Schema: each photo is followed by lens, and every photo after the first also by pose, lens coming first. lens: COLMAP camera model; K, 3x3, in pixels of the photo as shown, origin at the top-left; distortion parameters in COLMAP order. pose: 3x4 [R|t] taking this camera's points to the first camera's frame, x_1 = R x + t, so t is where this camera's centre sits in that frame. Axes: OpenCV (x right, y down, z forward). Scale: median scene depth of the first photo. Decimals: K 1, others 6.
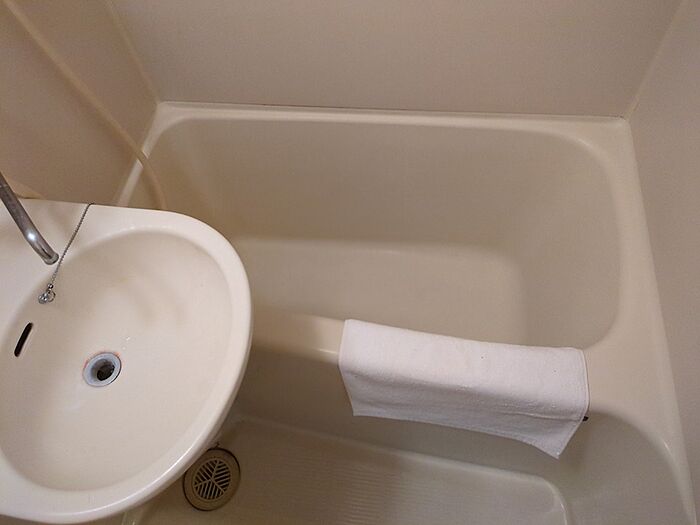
lens RADIAL K [[528.7, 0, 346.7], [0, 528.7, 261.0], [0, 0, 1]] dist [0.023113, -0.016745]
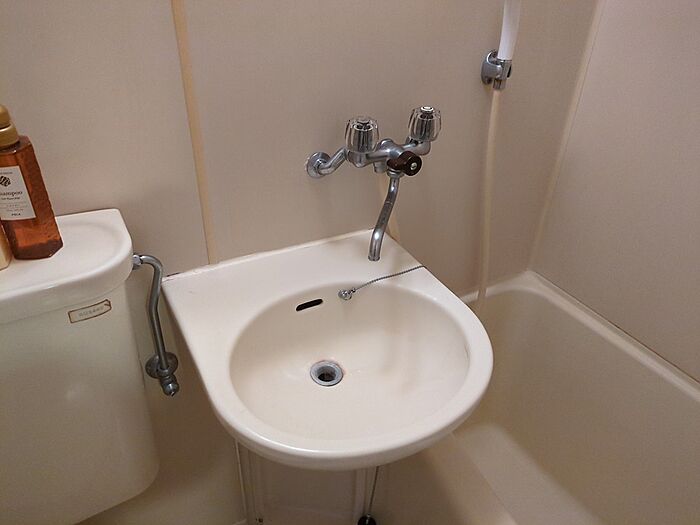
lens RADIAL K [[528.7, 0, 343.8], [0, 528.7, 266.9], [0, 0, 1]] dist [0.023113, -0.016745]
pose [[0.594612, 0.523730, -0.610035, 0.102528], [-0.724255, 0.678375, -0.123543, 0.136670], [0.349129, 0.515281, 0.782684, 0.020521]]
